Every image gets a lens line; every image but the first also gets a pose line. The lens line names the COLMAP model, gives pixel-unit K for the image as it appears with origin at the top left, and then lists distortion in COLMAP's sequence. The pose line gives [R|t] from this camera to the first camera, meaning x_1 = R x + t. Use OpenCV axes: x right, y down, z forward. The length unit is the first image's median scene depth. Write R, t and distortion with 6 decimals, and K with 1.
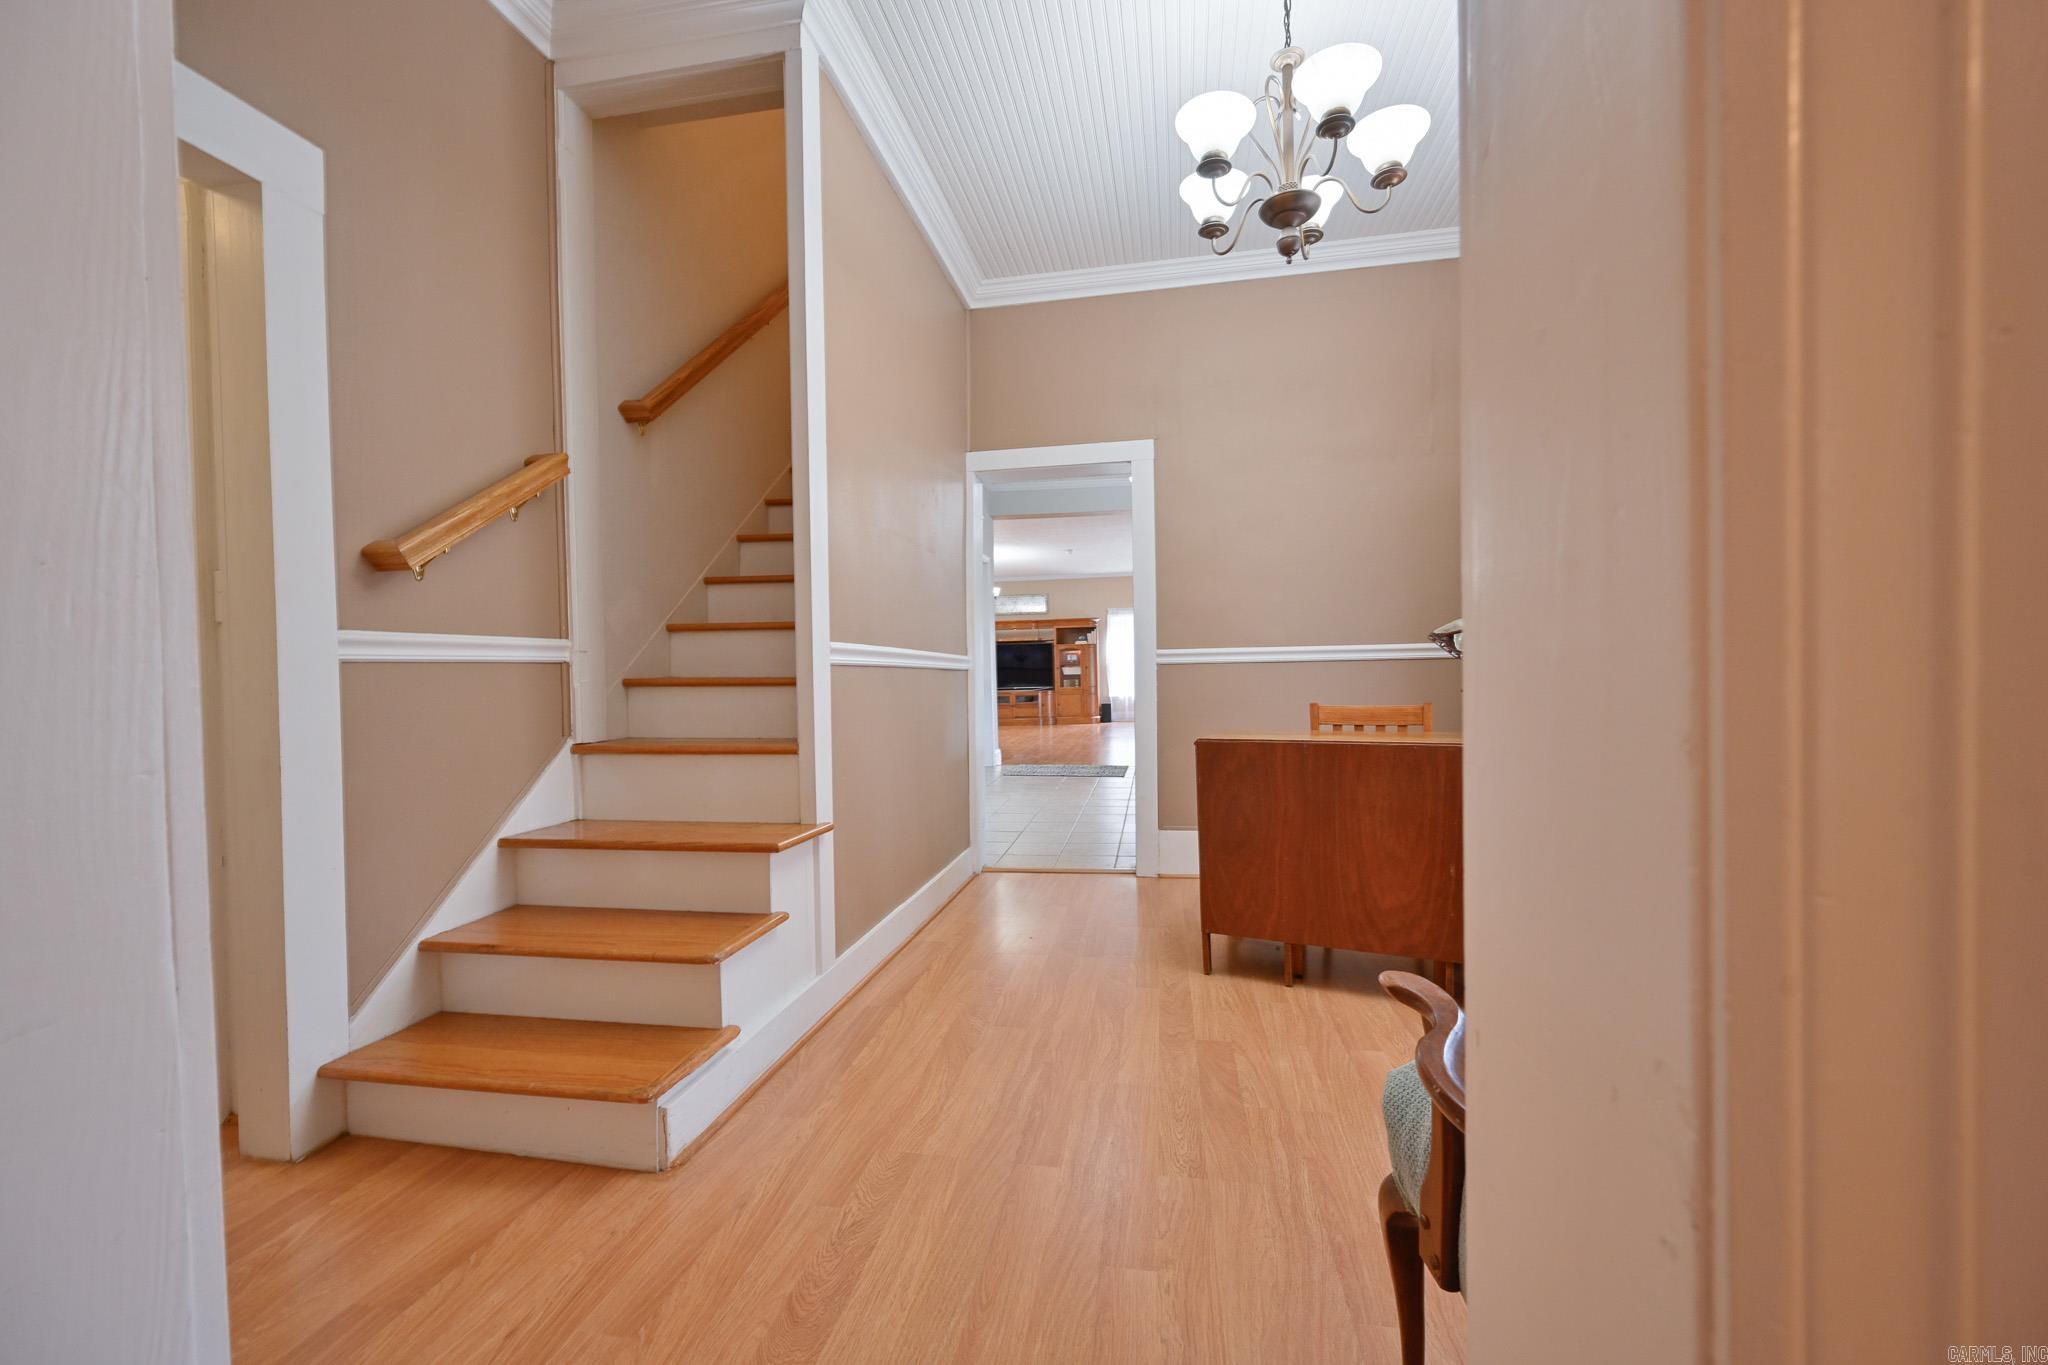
lens RADIAL K [[834.5, 0, 1024.8], [0, 834.5, 686.2], [0, 0, 1]] dist [-0.001452, -0.000101]
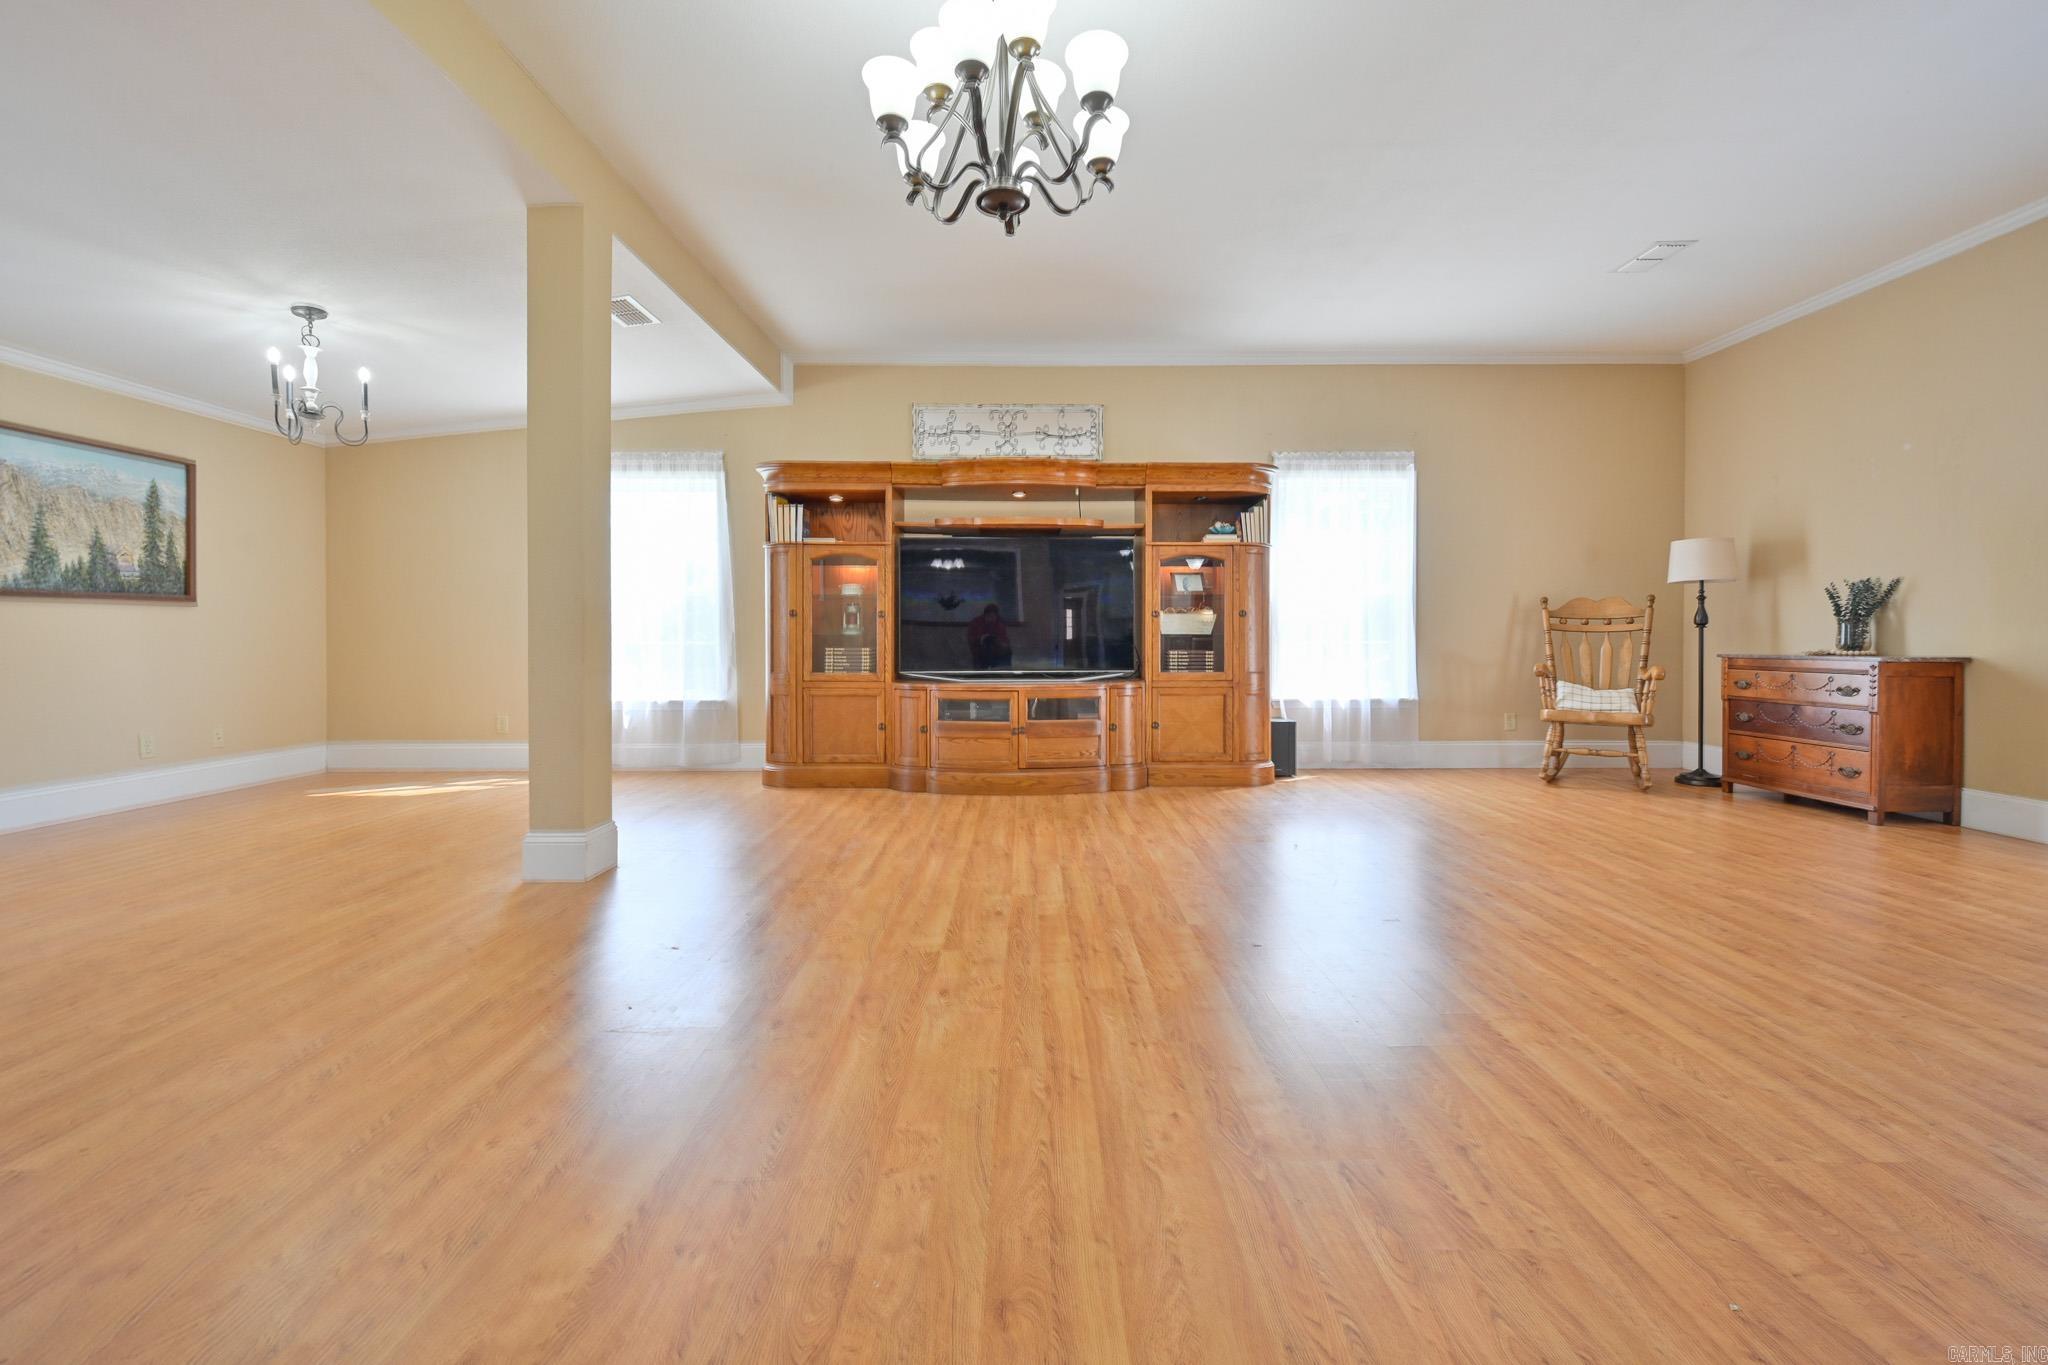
lens RADIAL K [[834.5, 0, 1047.7], [0, 834.5, 649.9], [0, 0, 1]] dist [-0.001452, -0.000101]
pose [[0.979041, 0.010765, 0.203377, -0.066771], [-0.010287, 0.999941, -0.003406, -0.006359], [-0.203401, 0.001242, 0.979095, 0.688324]]
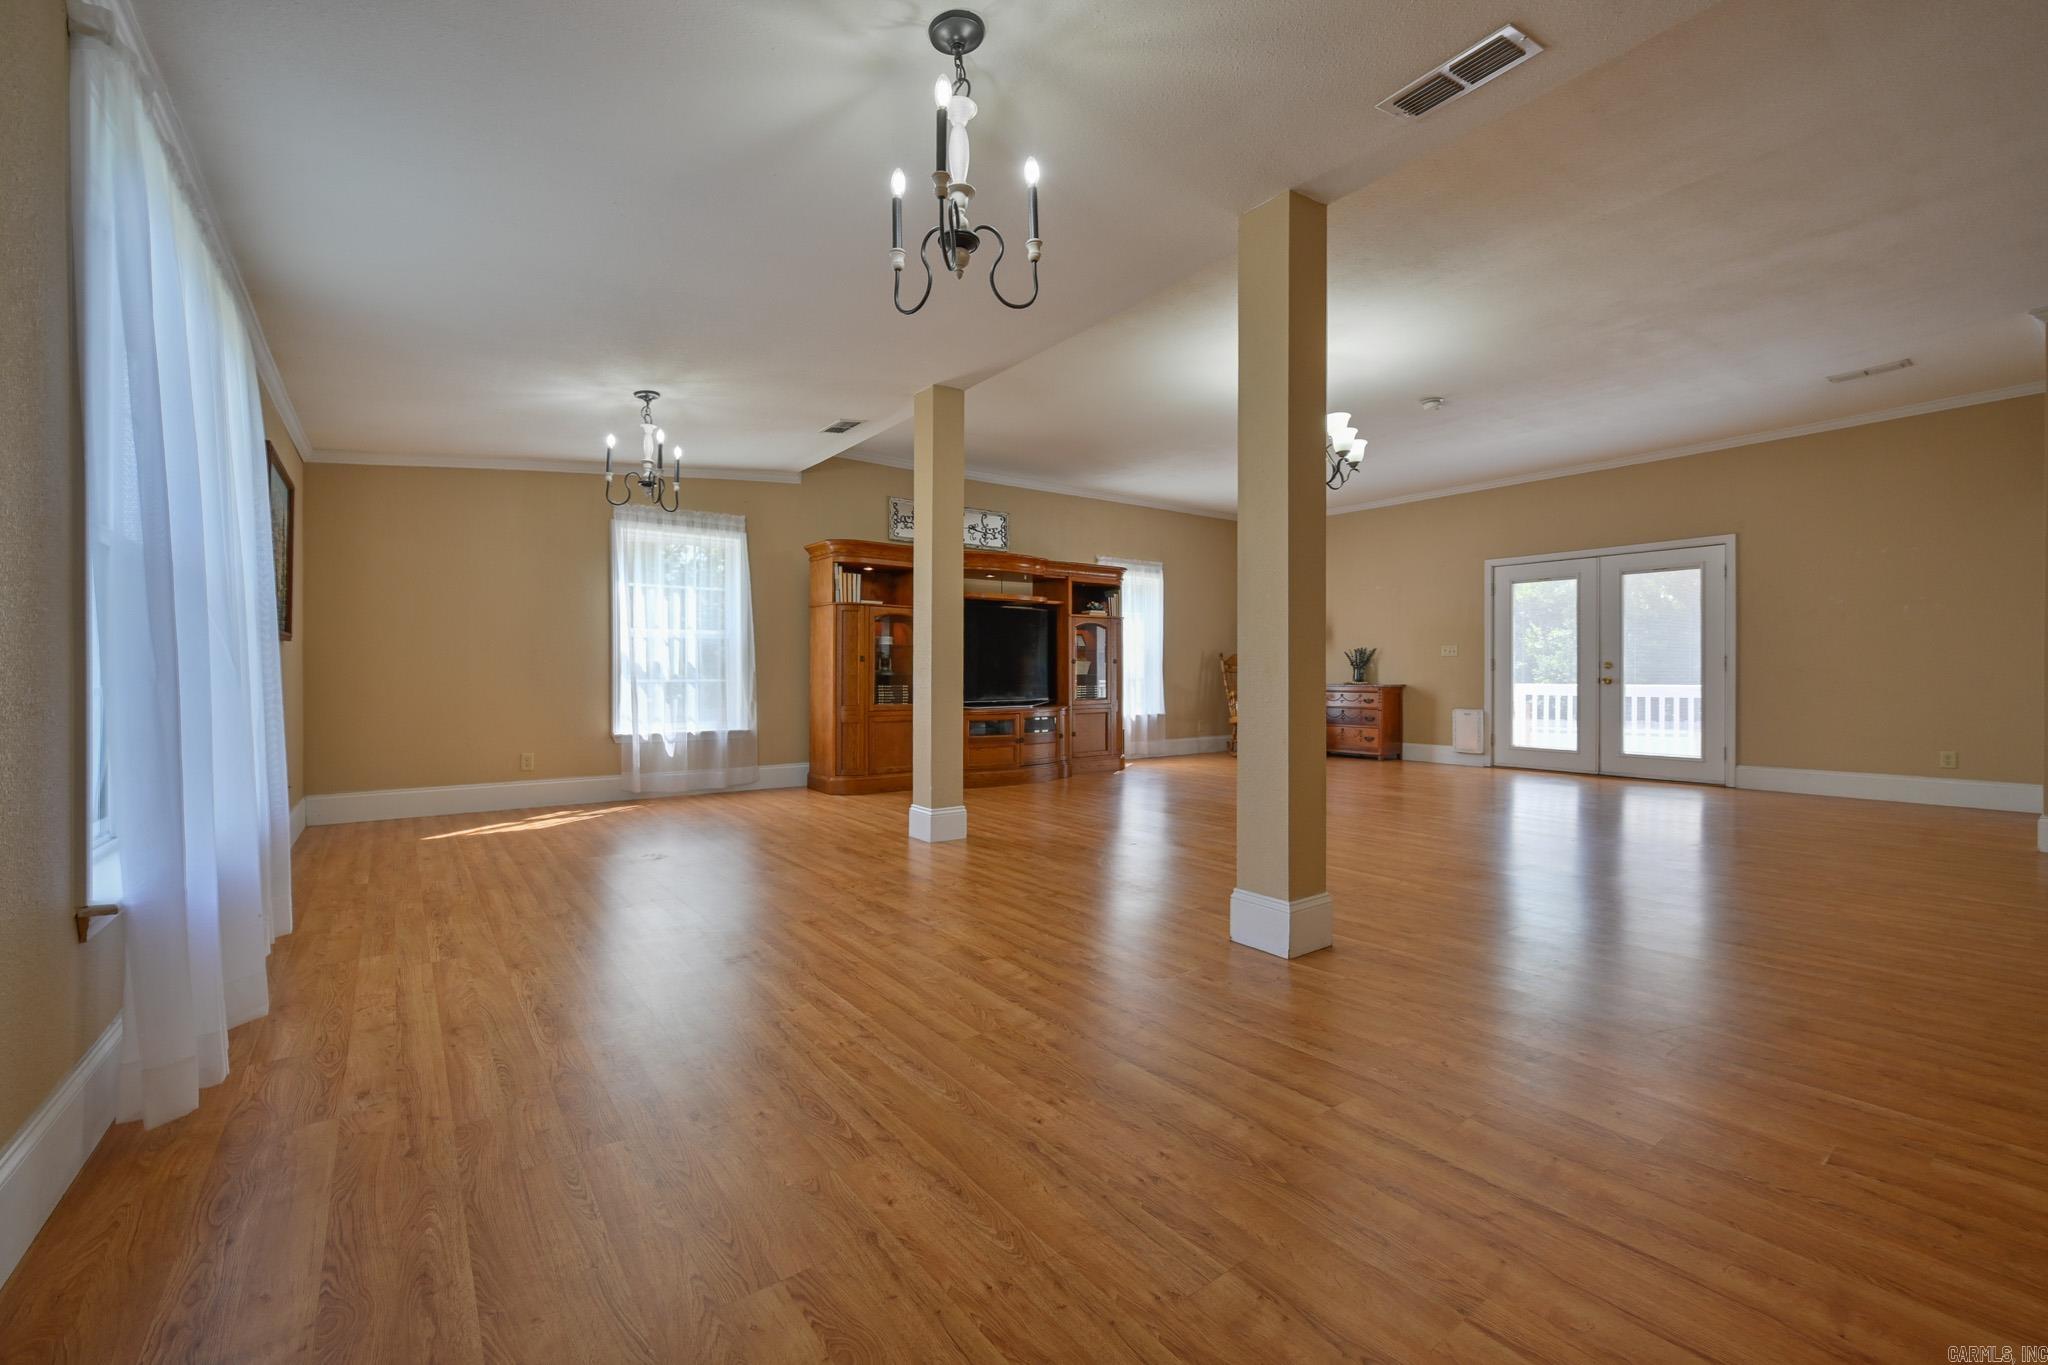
lens RADIAL K [[834.5, 0, 1016.6], [0, 834.5, 681.2], [0, 0, 1]] dist [-0.001452, -0.000101]
pose [[0.678373, 0.008005, 0.734674, -0.346613], [0.001434, 0.999924, -0.012220, -0.003976], [-0.734716, 0.009343, 0.678310, 0.685123]]
